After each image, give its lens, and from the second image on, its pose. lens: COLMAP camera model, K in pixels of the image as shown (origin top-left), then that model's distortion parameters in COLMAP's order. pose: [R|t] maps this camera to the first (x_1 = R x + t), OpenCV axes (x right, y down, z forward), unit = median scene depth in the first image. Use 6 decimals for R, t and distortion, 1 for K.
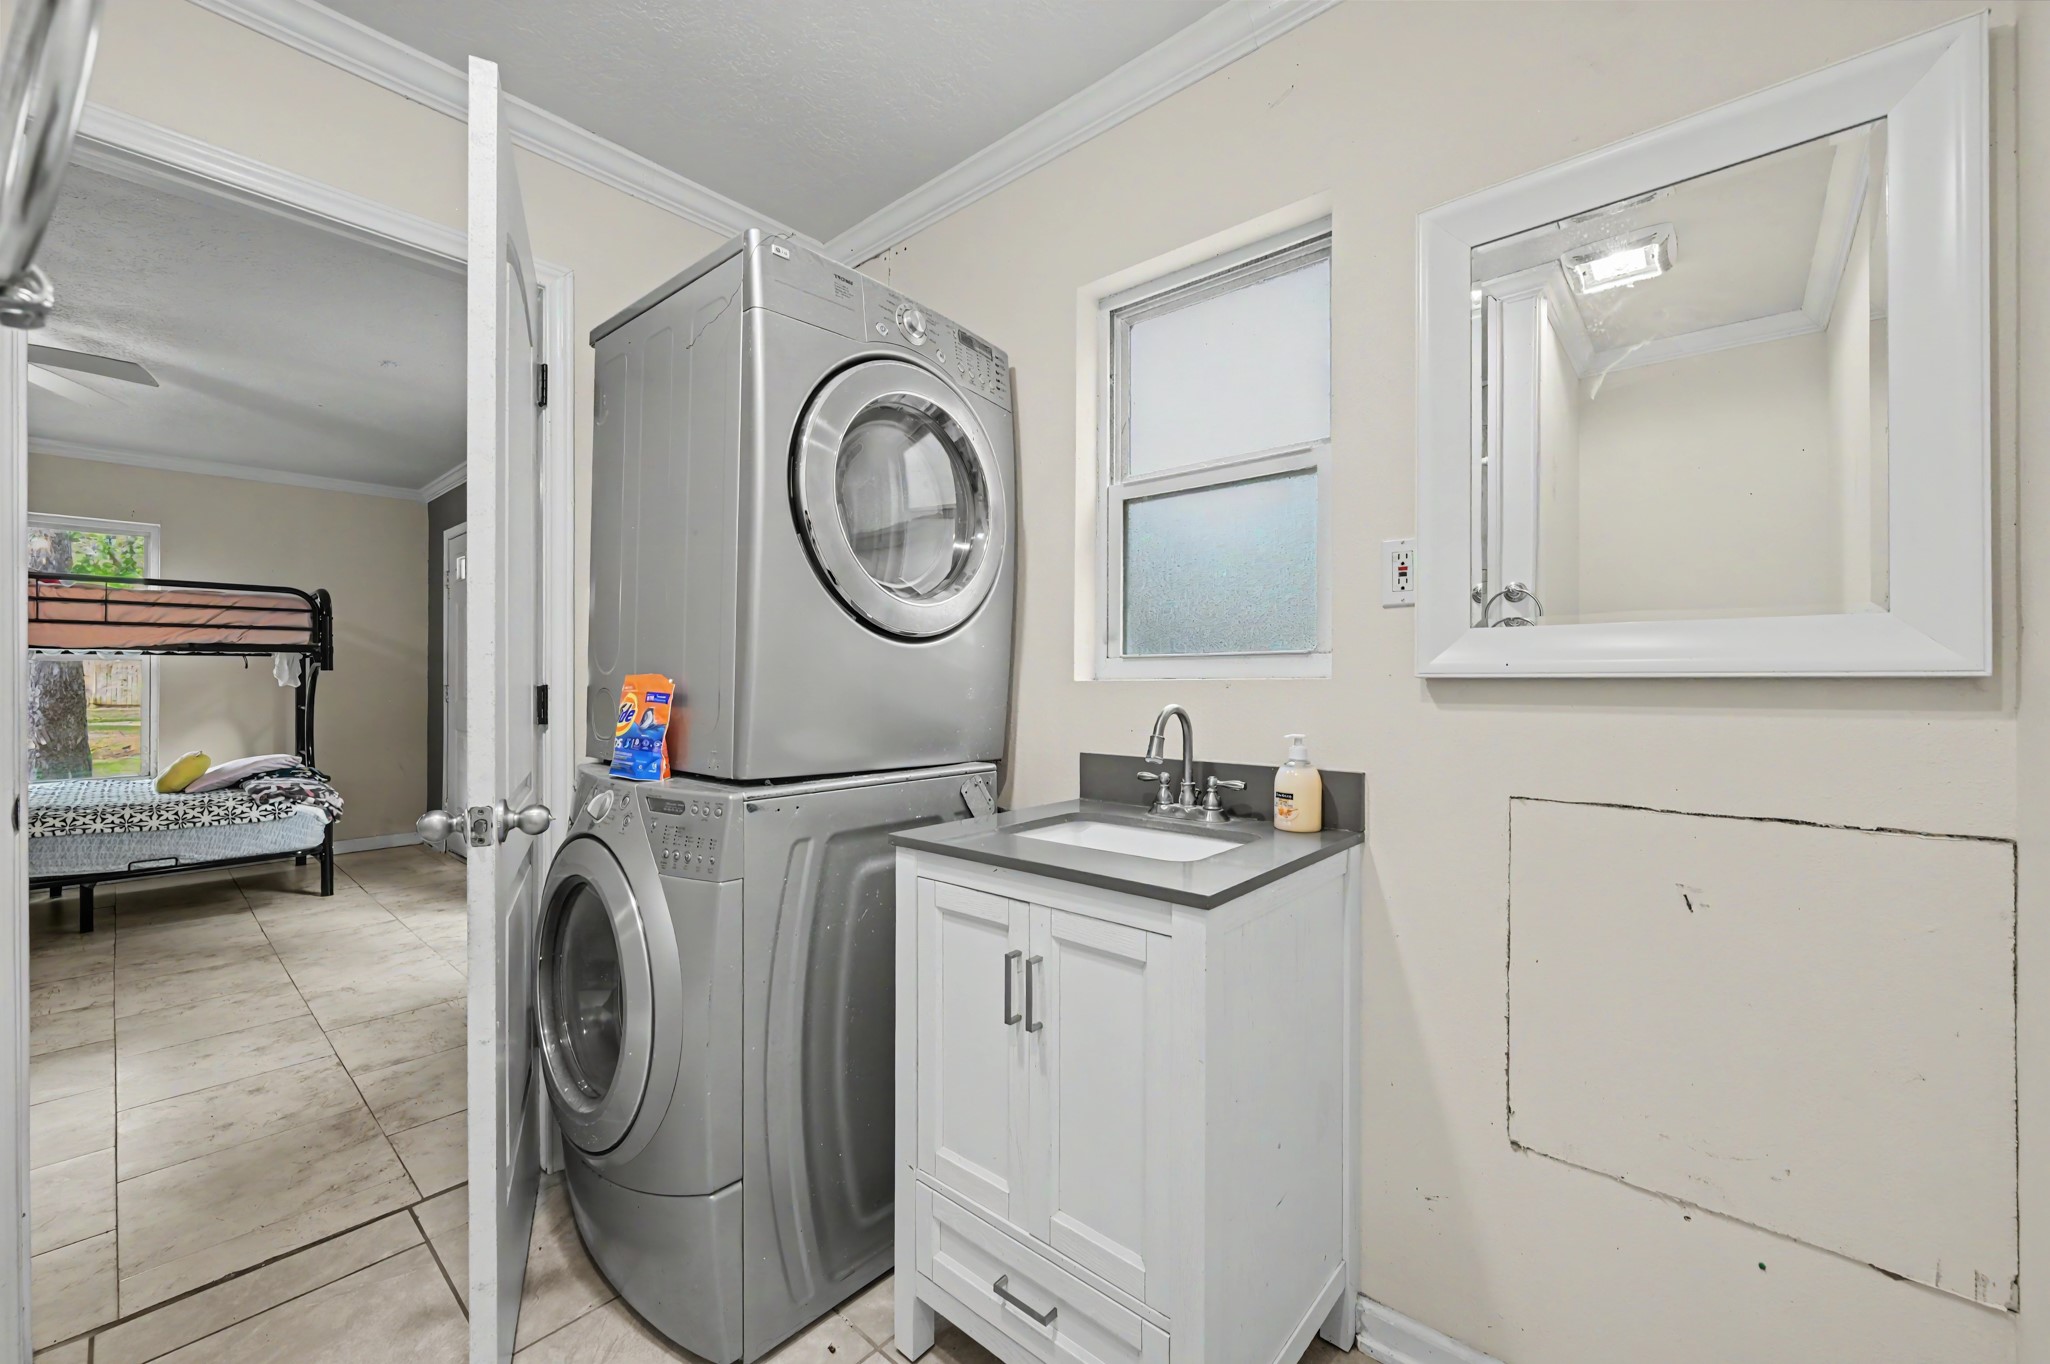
lens RADIAL K [[811.6, 0, 964.0], [0, 811.6, 675.0], [0, 0, 1]] dist [-0.000435, 0.000013]
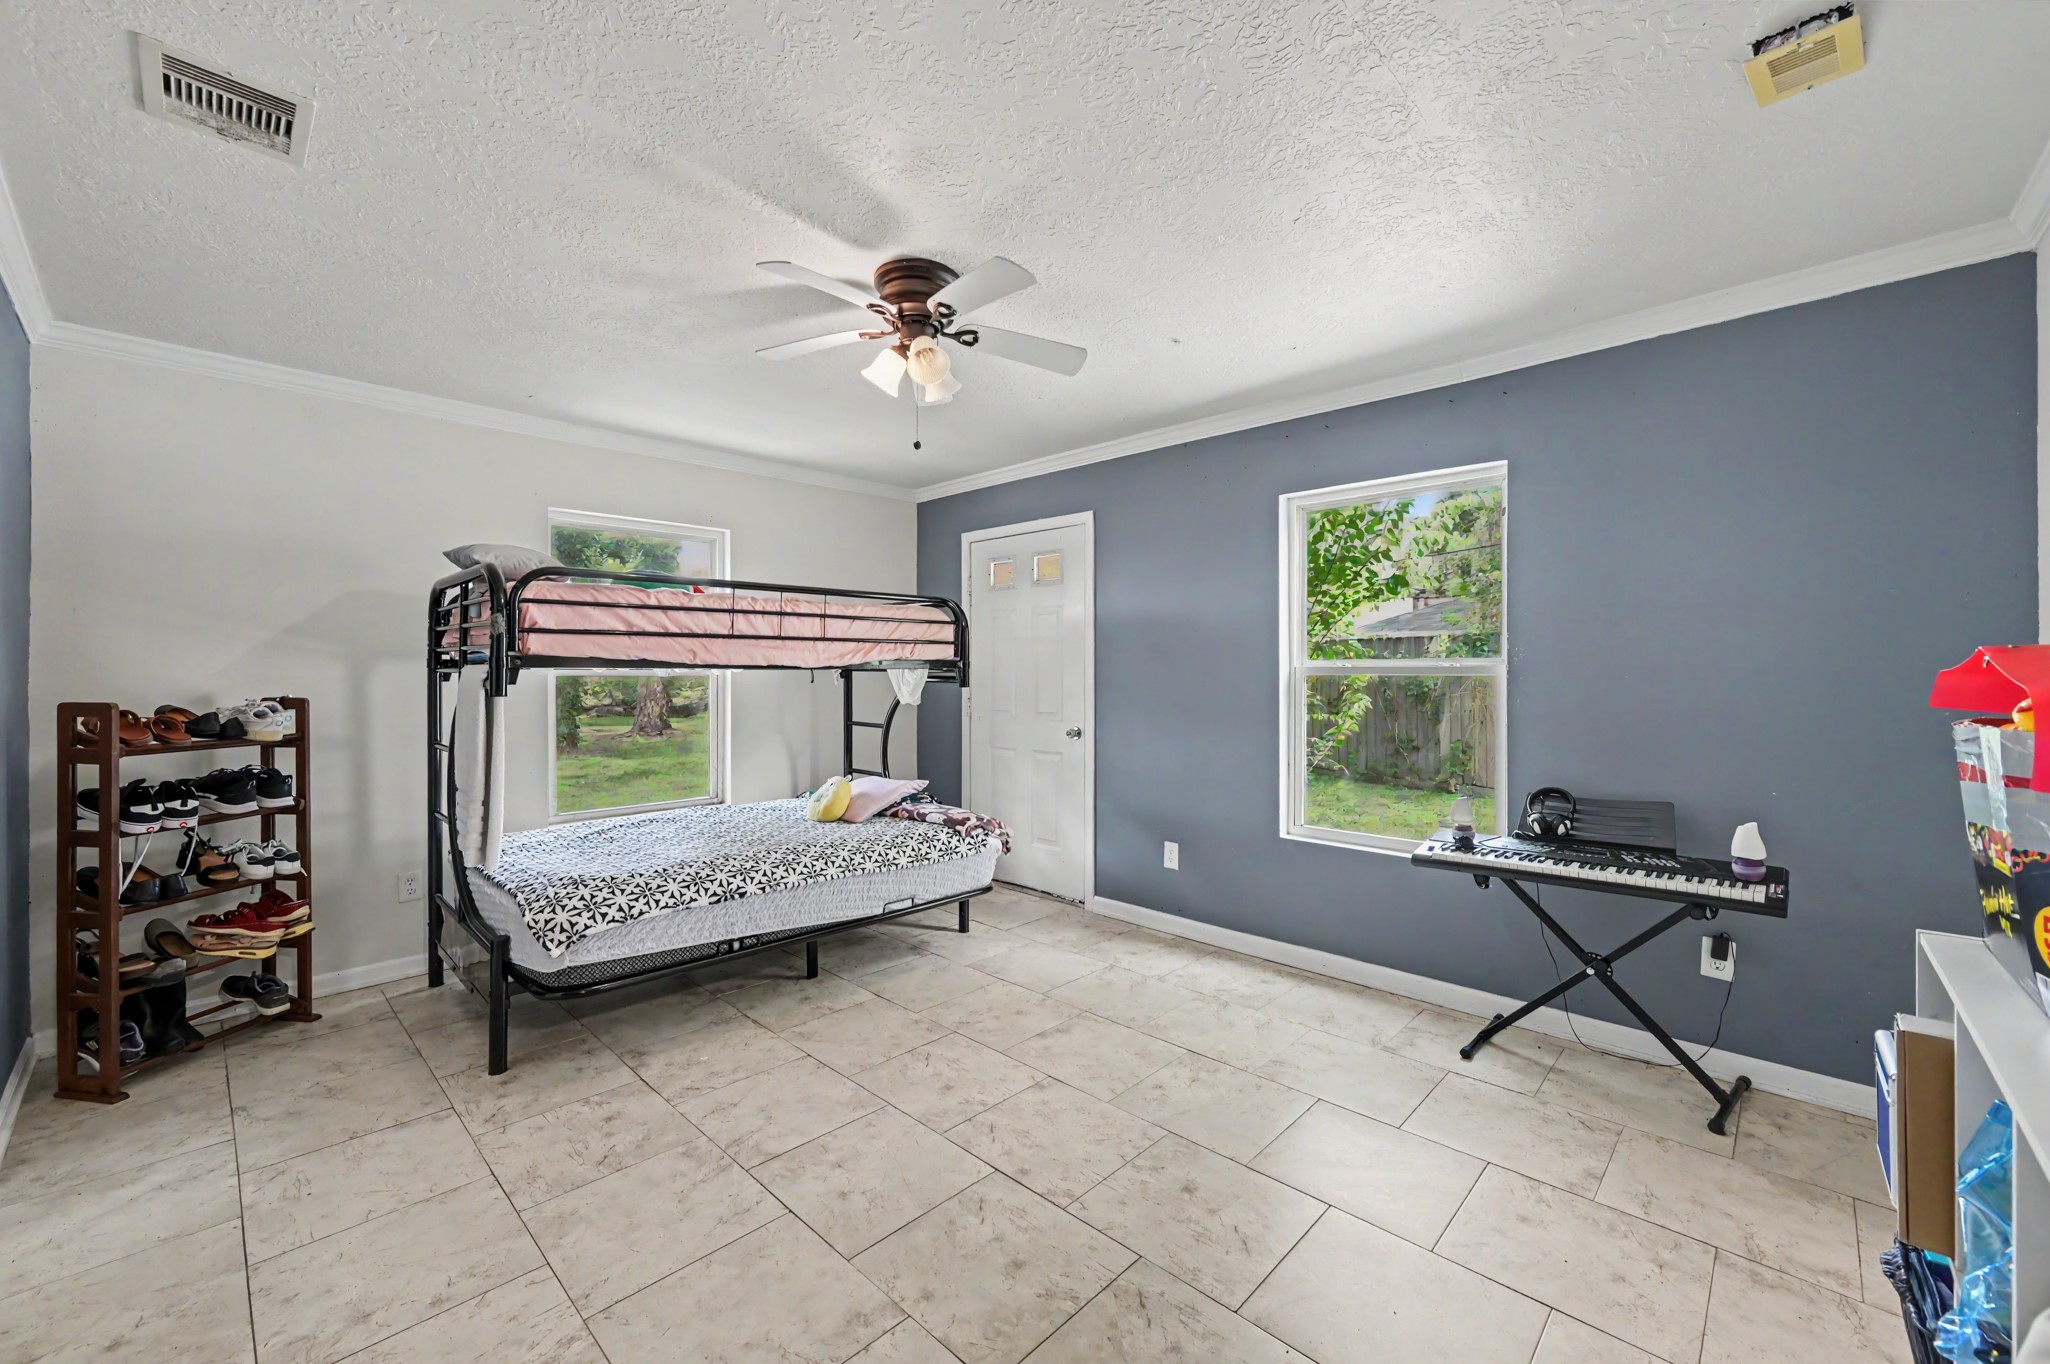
lens RADIAL K [[811.6, 0, 964.0], [0, 811.6, 675.0], [0, 0, 1]] dist [-0.000435, 0.000013]
pose [[0.999286, -0.000710, -0.037774, -0.826866], [0.001025, 0.999965, 0.008326, -0.029911], [0.037767, -0.008359, 0.999252, 0.091512]]
